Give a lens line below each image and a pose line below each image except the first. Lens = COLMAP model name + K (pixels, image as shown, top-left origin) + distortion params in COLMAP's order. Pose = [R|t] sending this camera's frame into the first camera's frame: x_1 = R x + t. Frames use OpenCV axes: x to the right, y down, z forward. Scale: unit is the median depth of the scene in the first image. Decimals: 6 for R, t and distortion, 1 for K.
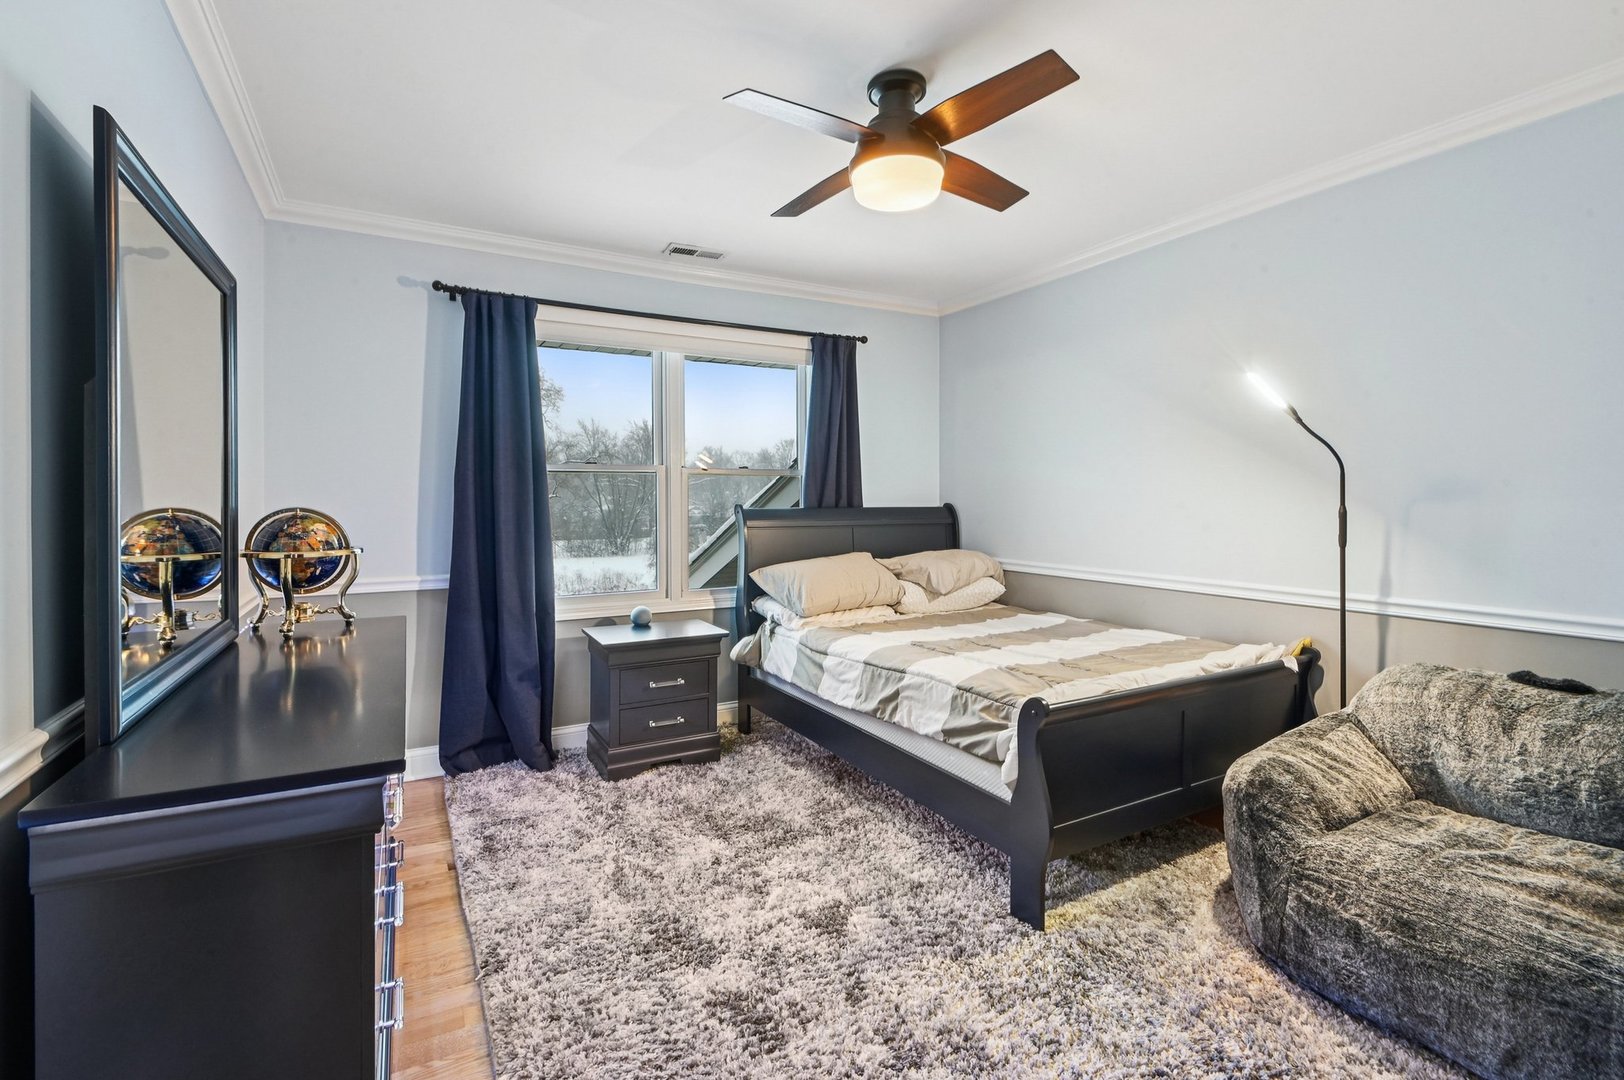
lens RADIAL K [[742.1, 0, 804.9], [0, 742.1, 519.5], [0, 0, 1]] dist [0.007610, -0.012481]
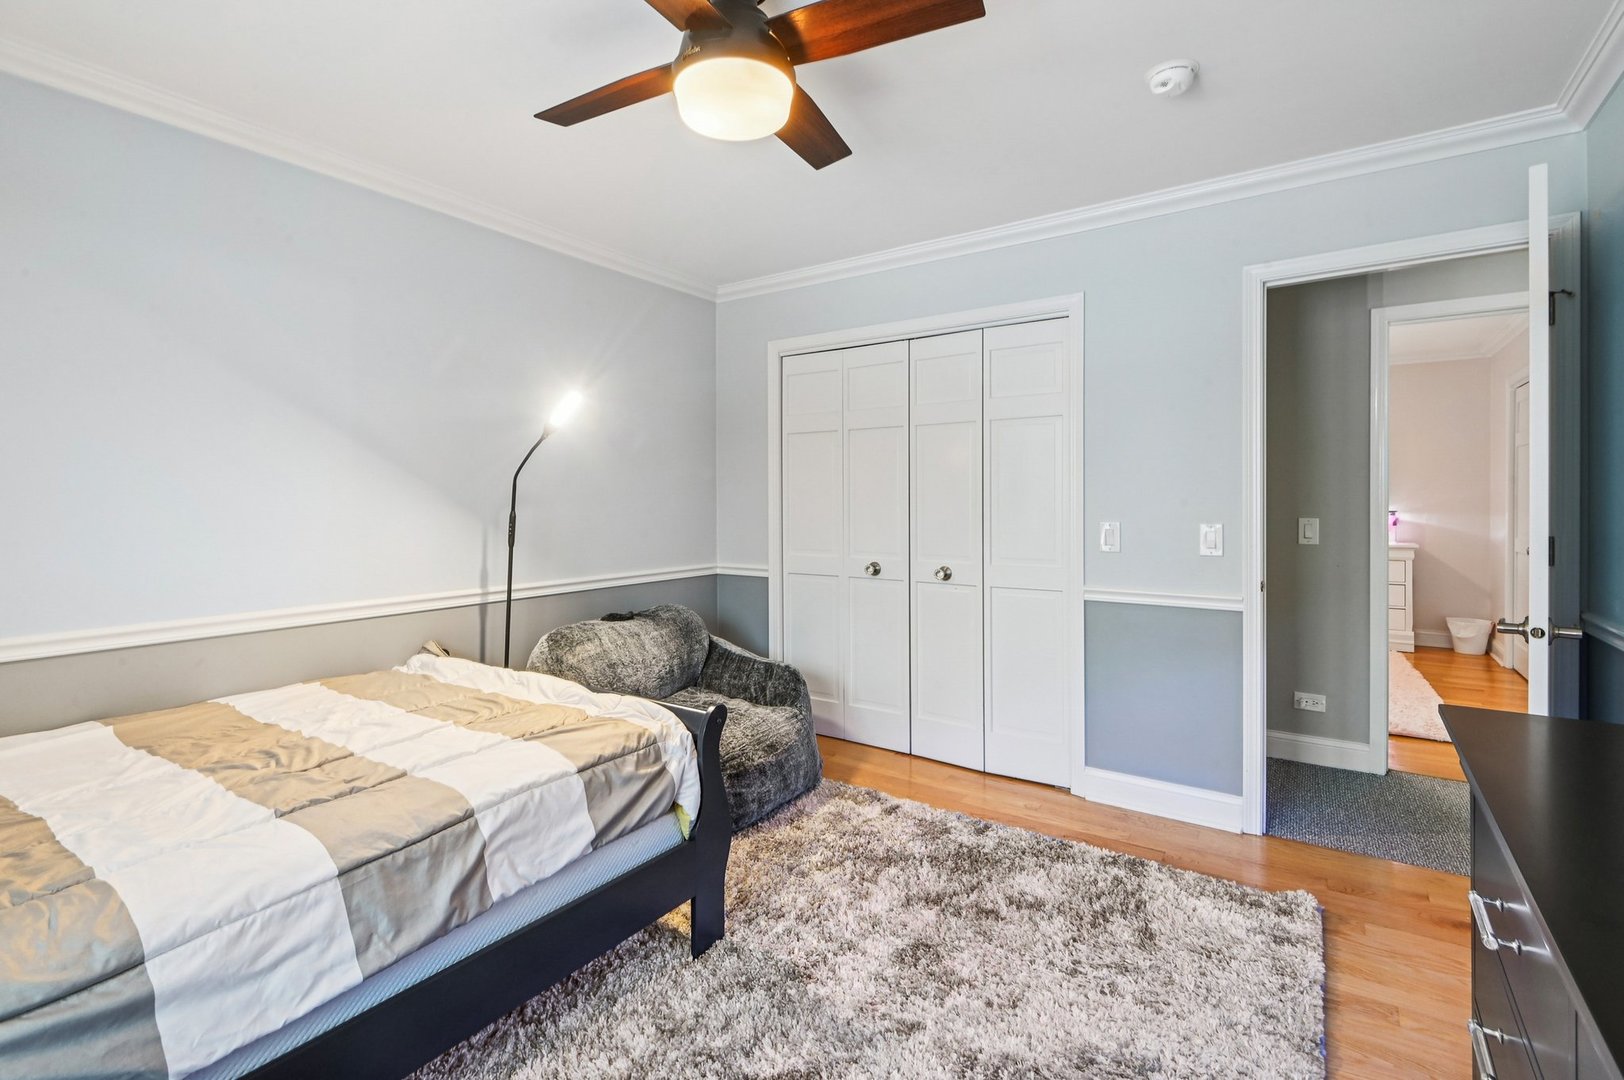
lens RADIAL K [[742.1, 0, 804.9], [0, 742.1, 519.5], [0, 0, 1]] dist [0.007610, -0.012481]
pose [[-0.449097, -0.017641, 0.893309, -0.521263], [0.024883, 0.999170, 0.032242, -0.030661], [-0.893136, 0.036708, -0.448285, 1.119530]]
